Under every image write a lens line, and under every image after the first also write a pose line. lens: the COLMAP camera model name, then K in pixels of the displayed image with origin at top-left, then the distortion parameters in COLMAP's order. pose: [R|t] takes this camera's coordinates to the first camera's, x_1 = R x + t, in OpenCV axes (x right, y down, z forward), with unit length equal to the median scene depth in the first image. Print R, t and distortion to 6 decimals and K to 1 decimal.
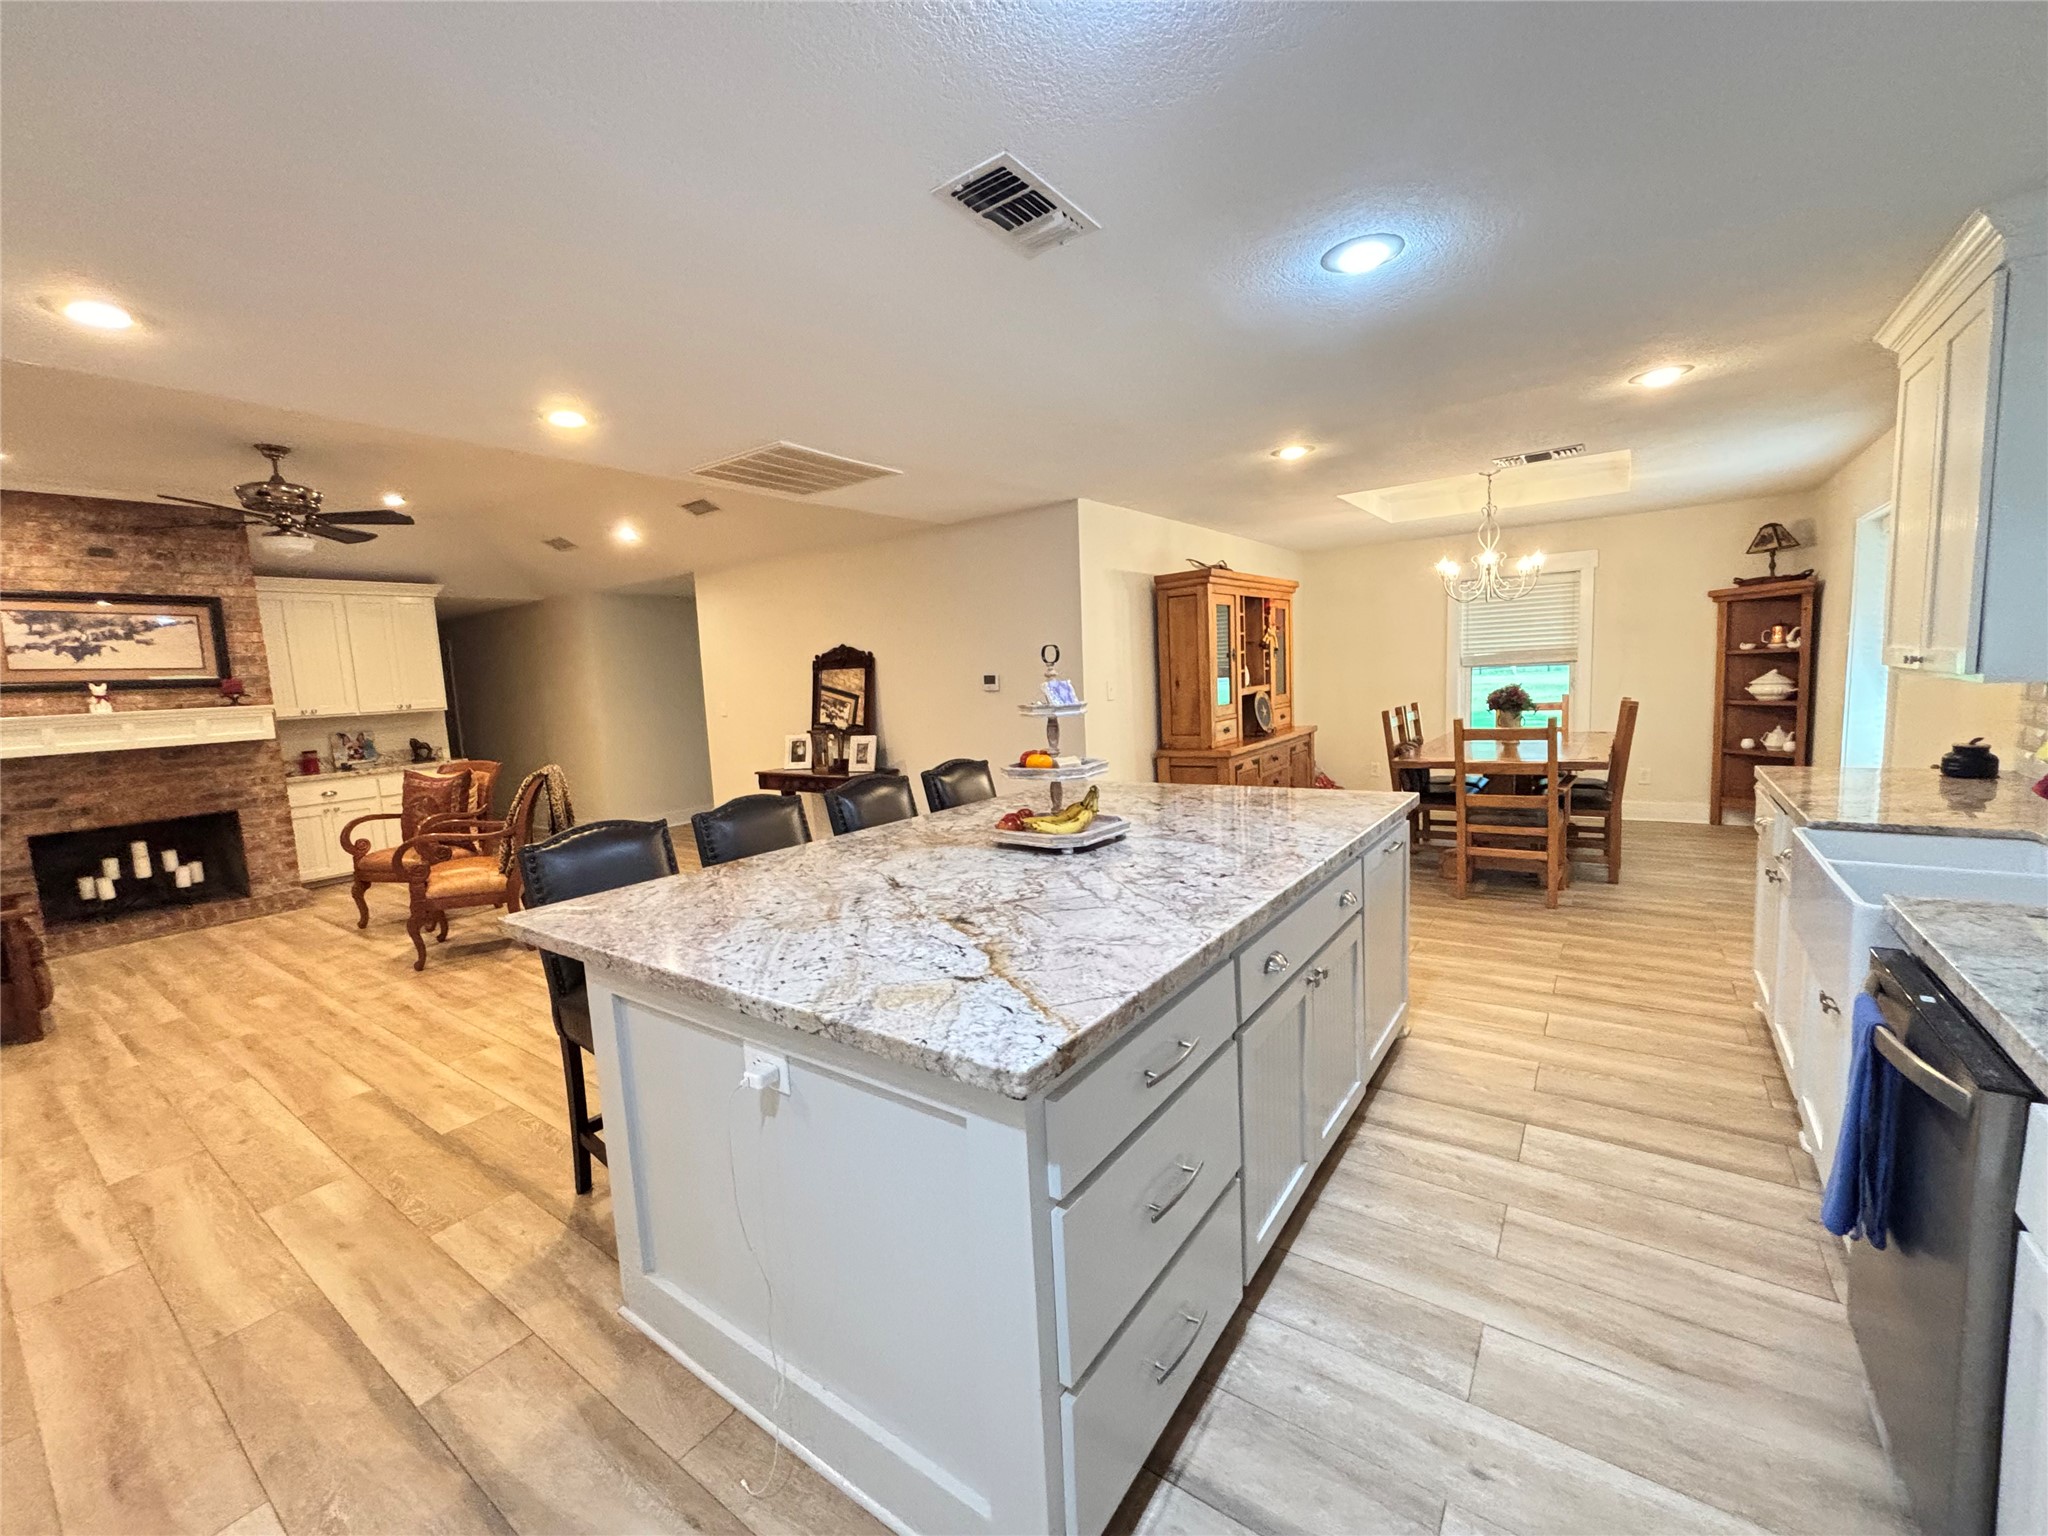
lens RADIAL K [[811.1, 0, 1030.8], [0, 811.1, 757.2], [0, 0, 1]] dist [0.001307, -0.003099]
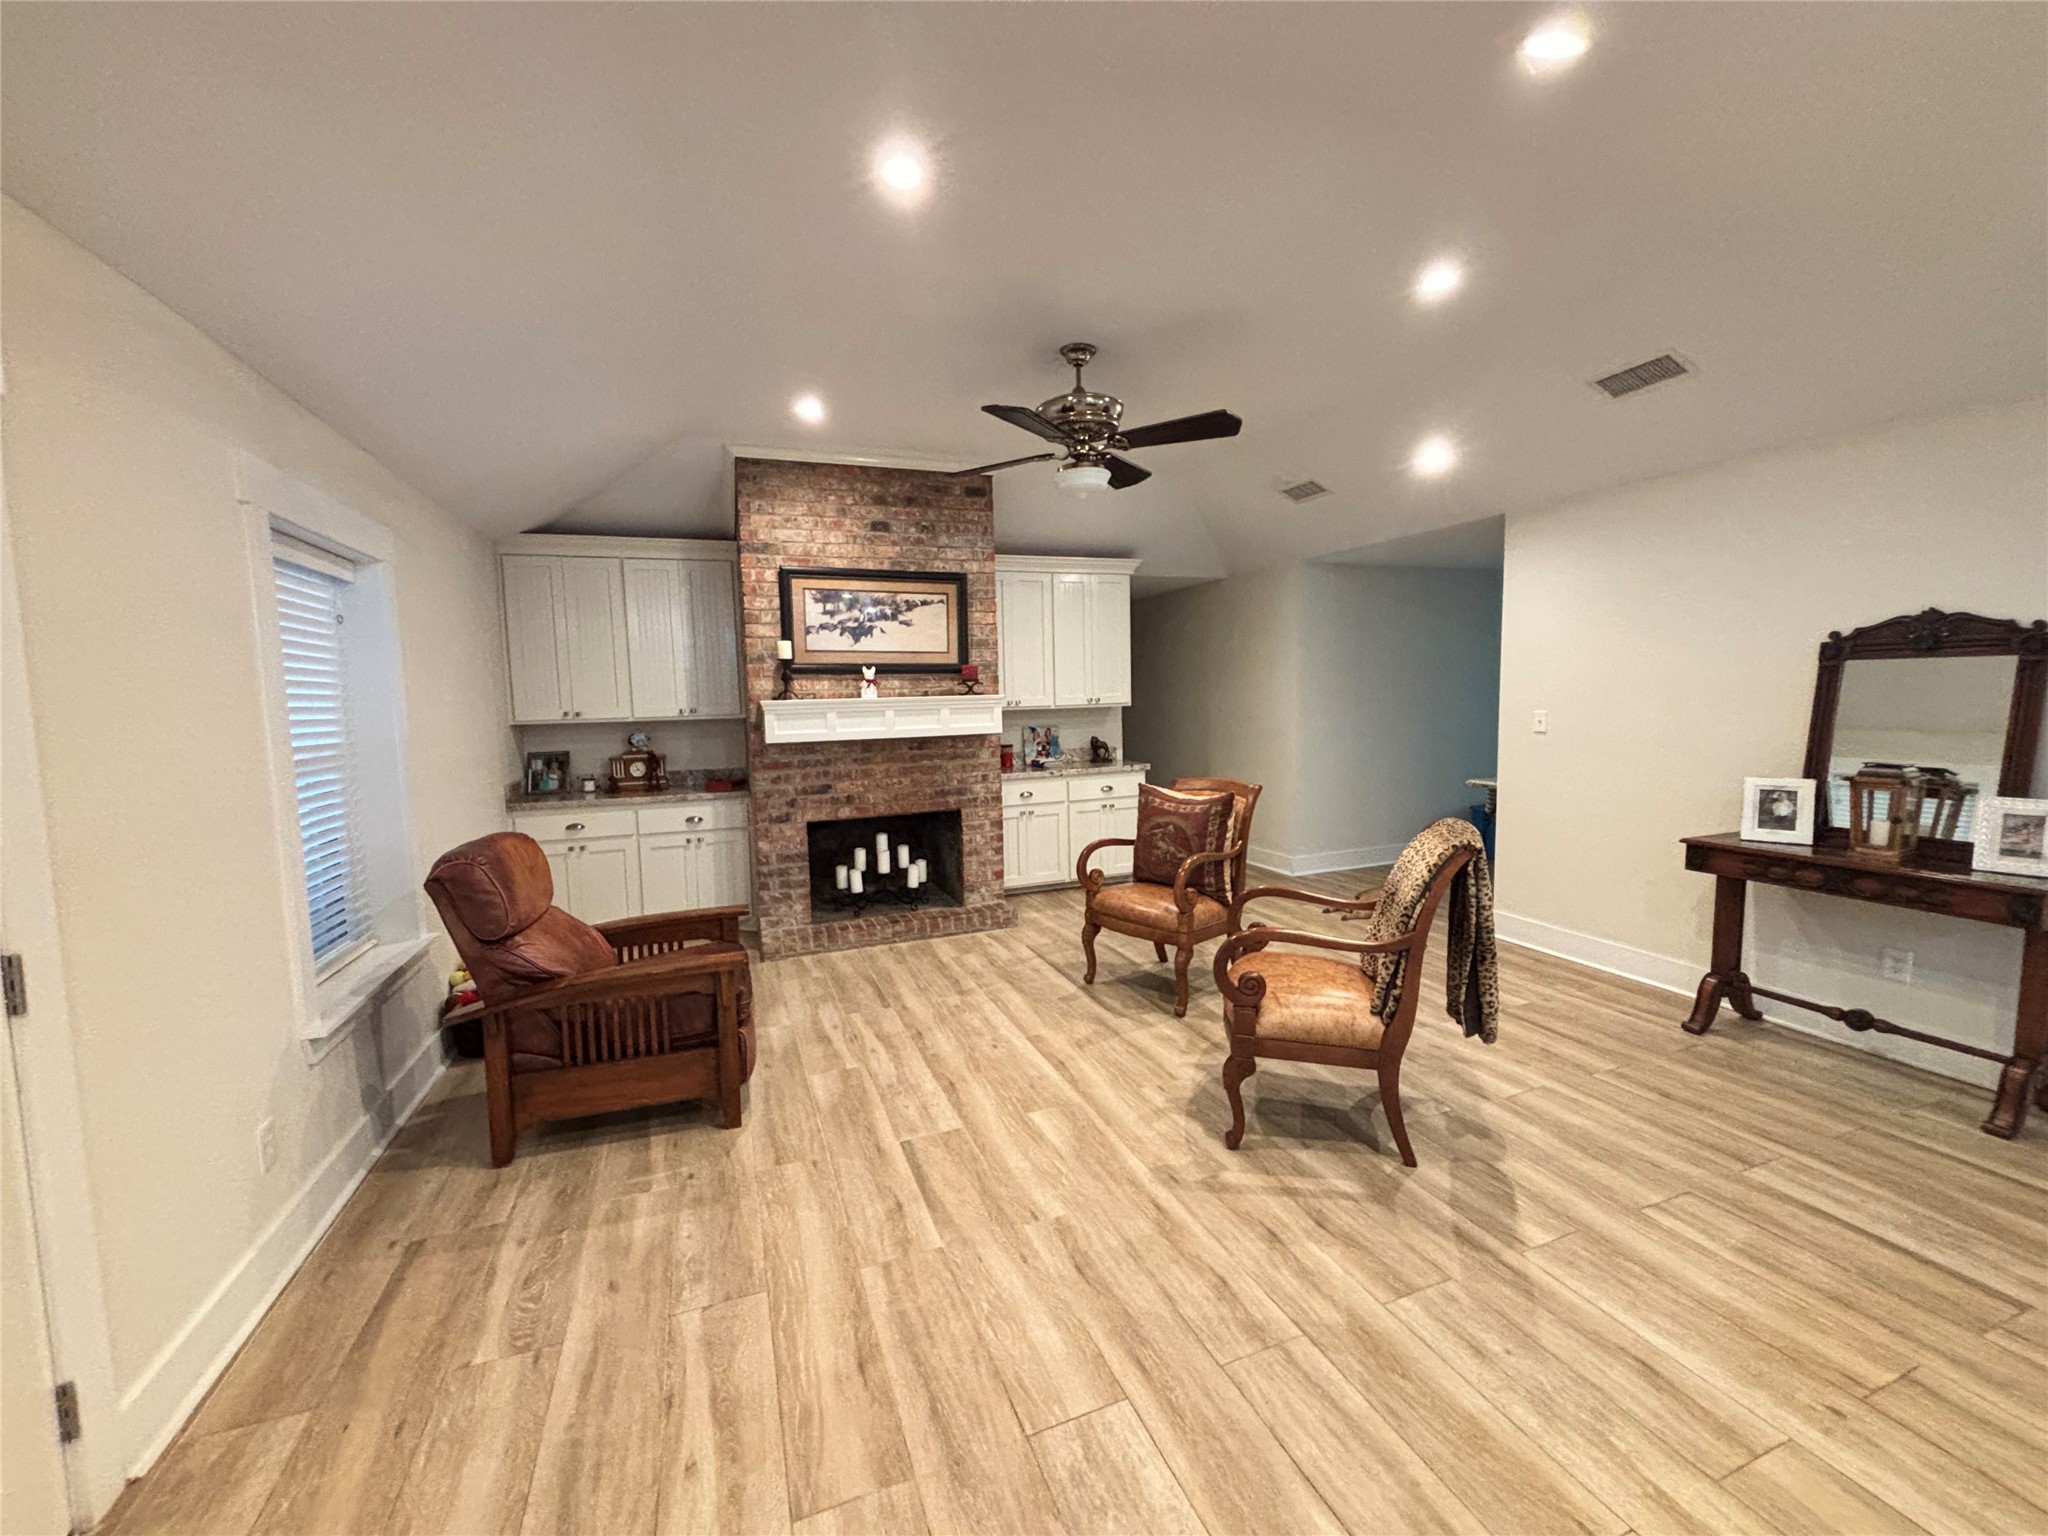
lens RADIAL K [[811.1, 0, 1030.8], [0, 811.1, 757.2], [0, 0, 1]] dist [0.001307, -0.003099]
pose [[0.830655, 0.072026, -0.552109, -0.438182], [-0.073249, 0.997116, 0.019877, -0.017437], [0.551948, 0.023930, 0.833535, 0.299175]]
